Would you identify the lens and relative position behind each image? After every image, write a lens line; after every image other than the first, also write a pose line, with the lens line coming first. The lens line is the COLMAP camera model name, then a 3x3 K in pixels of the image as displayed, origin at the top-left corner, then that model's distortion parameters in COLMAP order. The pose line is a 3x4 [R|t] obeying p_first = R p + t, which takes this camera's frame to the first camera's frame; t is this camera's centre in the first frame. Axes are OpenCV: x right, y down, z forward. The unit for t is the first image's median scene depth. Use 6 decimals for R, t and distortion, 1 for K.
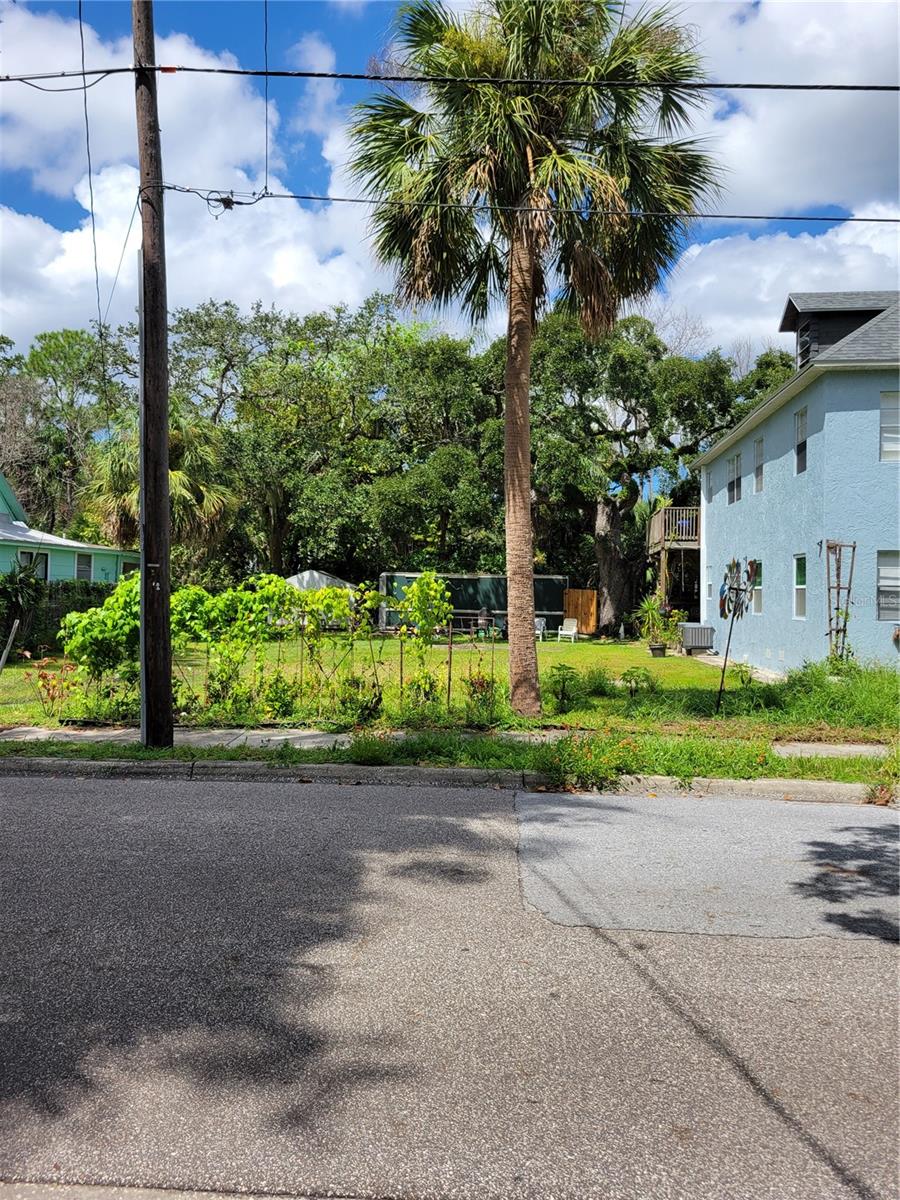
lens RADIAL K [[997.4, 0, 444.3], [0, 997.4, 609.6], [0, 0, 1]] dist [0.197520, -0.072024]
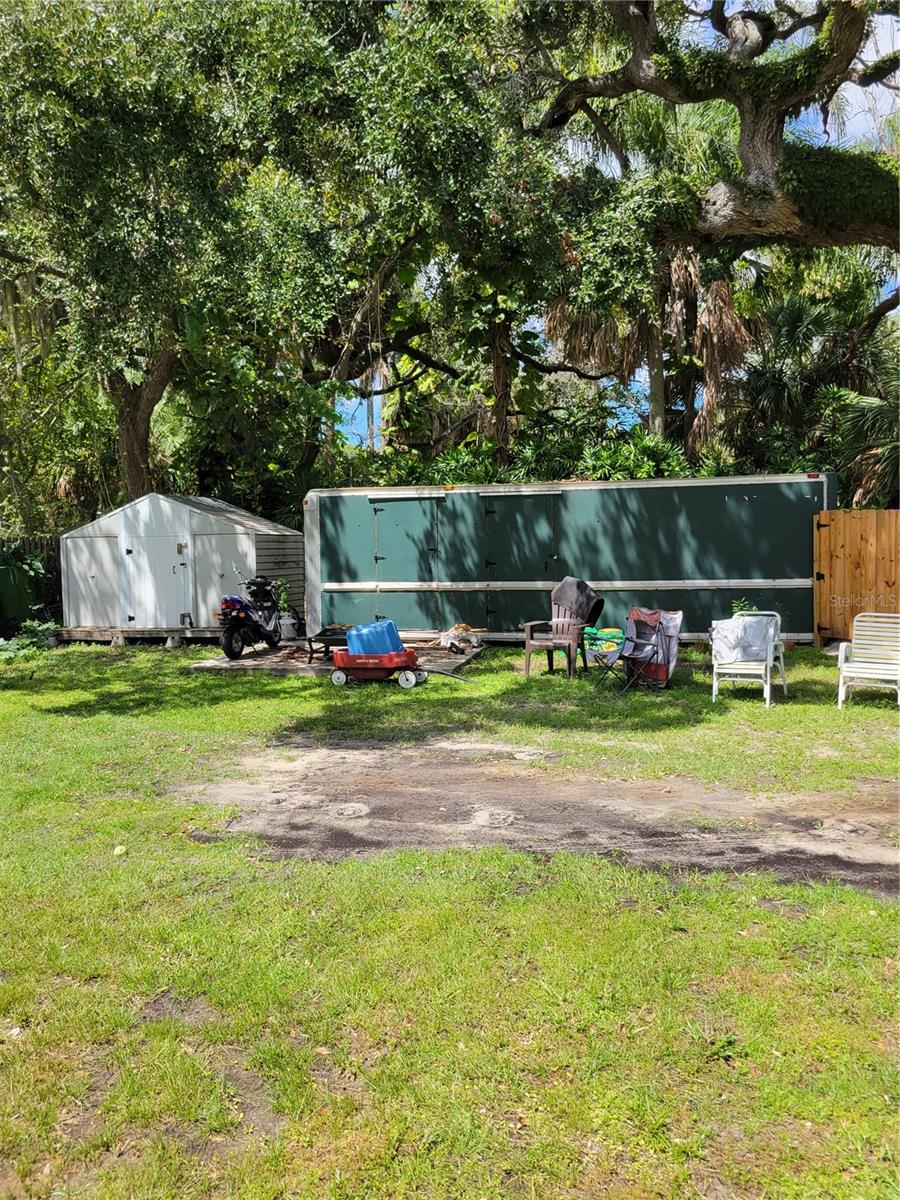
lens RADIAL K [[997.4, 0, 449.0], [0, 997.4, 600.3], [0, 0, 1]] dist [0.197520, -0.072024]
pose [[0.975592, -0.022425, -0.218442, 0.108921], [0.021530, 0.999747, -0.006475, 0.012568], [0.218532, 0.001614, 0.975828, 0.938038]]
